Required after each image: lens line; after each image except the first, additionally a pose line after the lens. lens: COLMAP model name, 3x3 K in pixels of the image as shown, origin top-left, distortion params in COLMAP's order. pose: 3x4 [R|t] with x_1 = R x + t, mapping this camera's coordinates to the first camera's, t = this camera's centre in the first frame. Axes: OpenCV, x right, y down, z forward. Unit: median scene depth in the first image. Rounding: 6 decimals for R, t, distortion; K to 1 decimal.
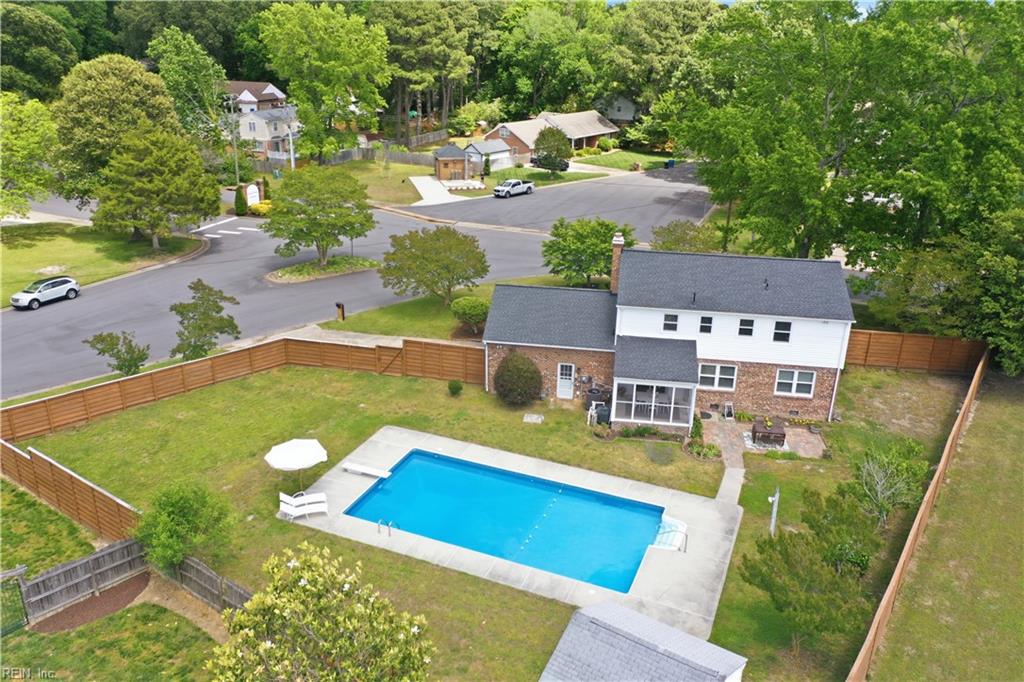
lens RADIAL K [[798.4, 0, 516.2], [0, 798.4, 338.6], [0, 0, 1]] dist [-0.024316, 0.020095]
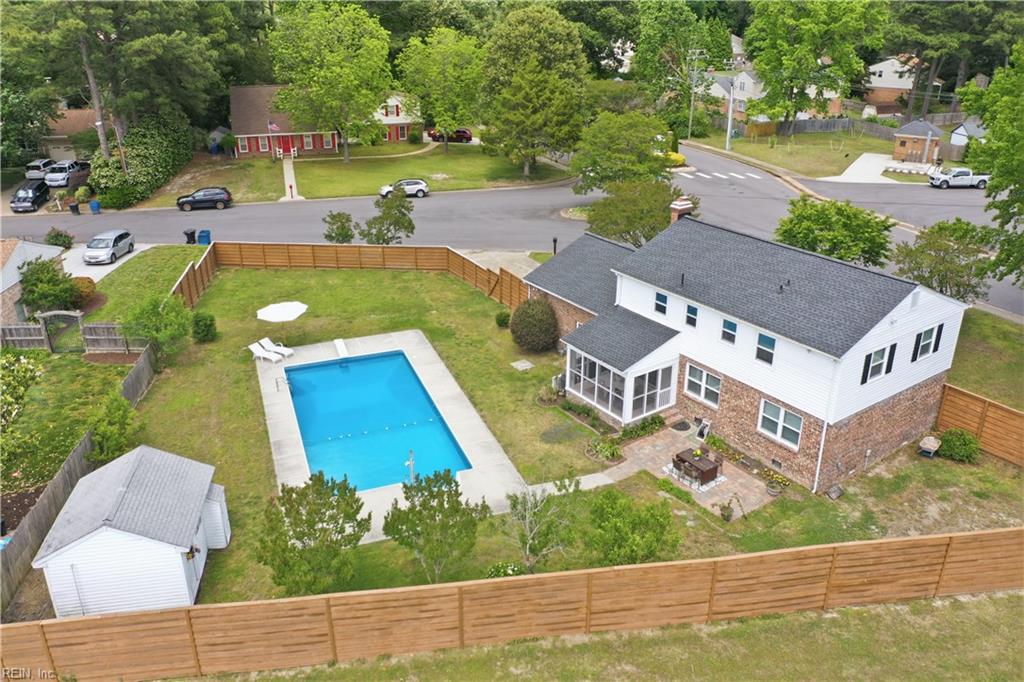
lens RADIAL K [[798.4, 0, 510.1], [0, 798.4, 339.9], [0, 0, 1]] dist [-0.024316, 0.020095]
pose [[0.686569, 0.274847, -0.673114, 0.628046], [-0.253955, 0.958139, 0.132197, -0.051531], [0.681270, 0.080178, 0.727628, 0.267599]]
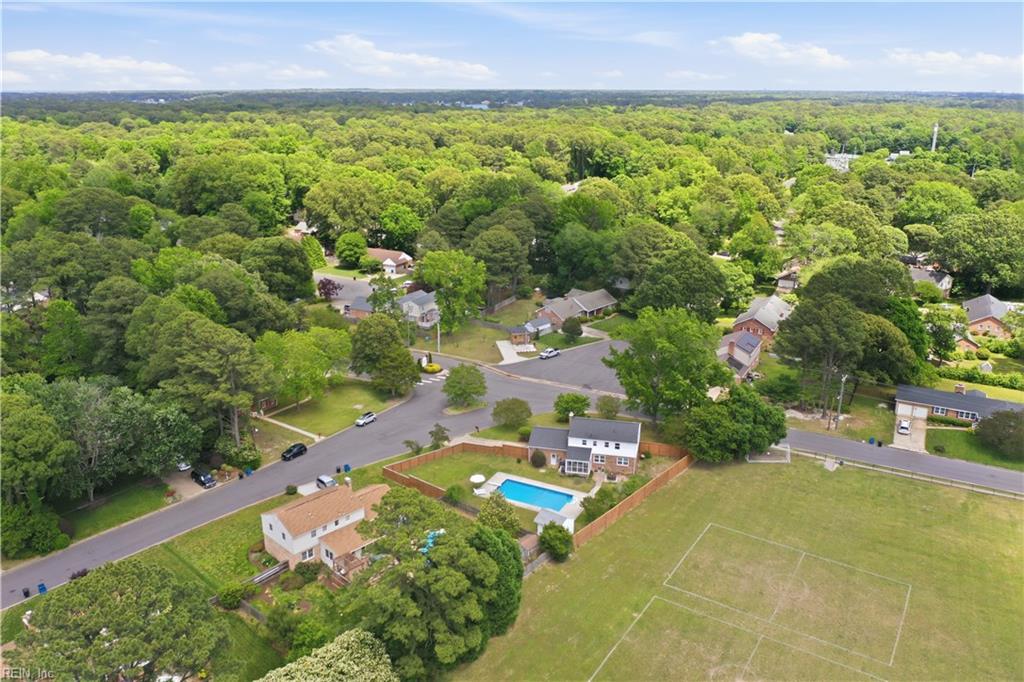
lens RADIAL K [[798.4, 0, 513.0], [0, 798.4, 337.9], [0, 0, 1]] dist [-0.024316, 0.020095]
pose [[0.996443, 0.009727, -0.083708, 0.162970], [-0.015408, 0.997601, -0.067484, -0.213811], [0.082851, 0.068534, 0.994203, -2.225267]]
